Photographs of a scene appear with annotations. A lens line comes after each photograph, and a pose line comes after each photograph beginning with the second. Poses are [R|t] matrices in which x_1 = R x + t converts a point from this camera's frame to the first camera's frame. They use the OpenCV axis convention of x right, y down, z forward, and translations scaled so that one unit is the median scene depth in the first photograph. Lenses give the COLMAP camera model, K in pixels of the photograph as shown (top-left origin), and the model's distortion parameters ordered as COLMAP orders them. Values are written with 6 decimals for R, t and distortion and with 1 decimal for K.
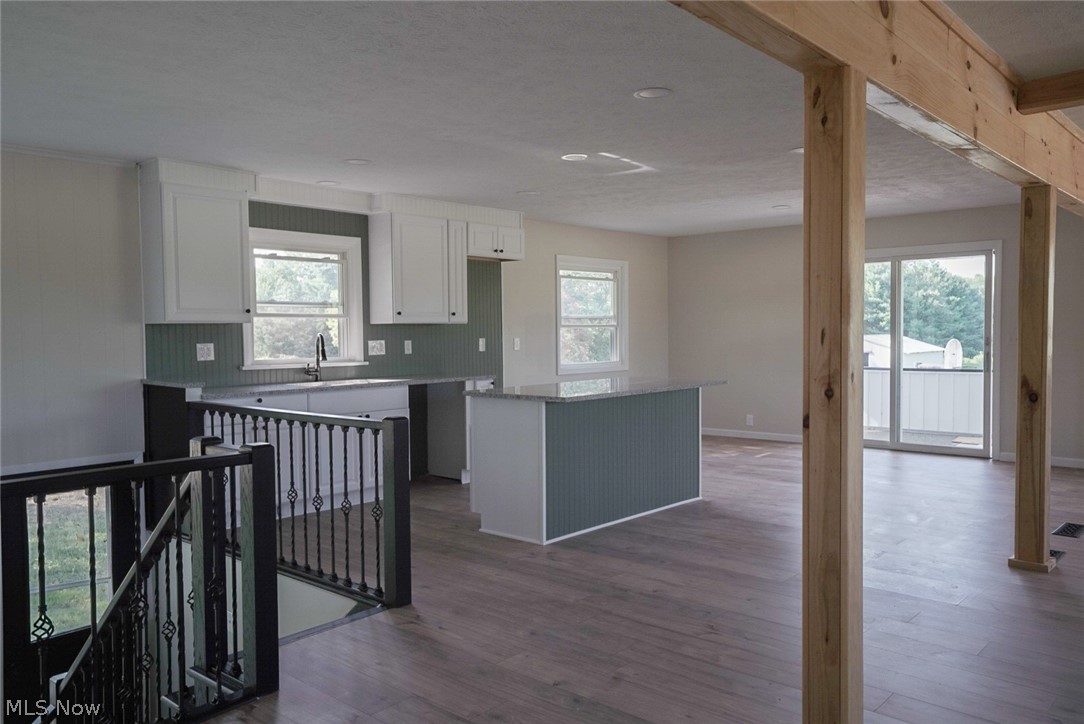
lens RADIAL K [[830.1, 0, 547.4], [0, 830.1, 364.7], [0, 0, 1]] dist [0.007657, 0.013184]
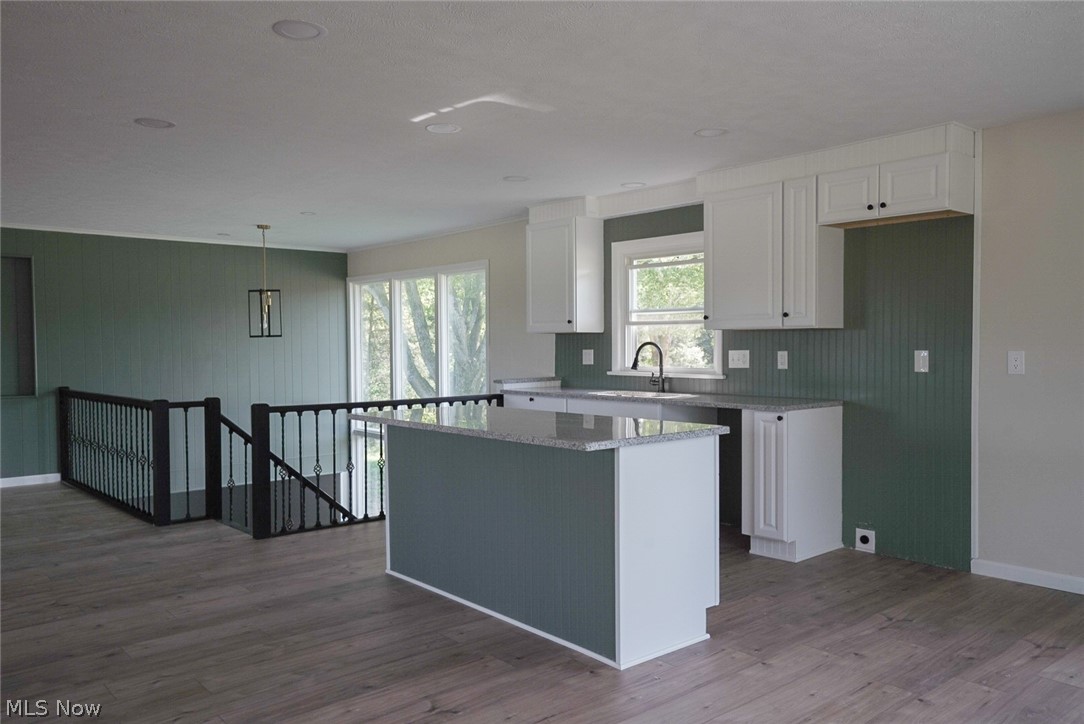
lens RADIAL K [[830.1, 0, 543.6], [0, 830.1, 367.2], [0, 0, 1]] dist [0.007657, 0.013184]
pose [[-0.135435, 0.037224, -0.990087, 0.678413], [-0.034871, 0.998496, 0.042310, -0.043542], [0.990172, 0.040255, -0.133933, 0.990623]]
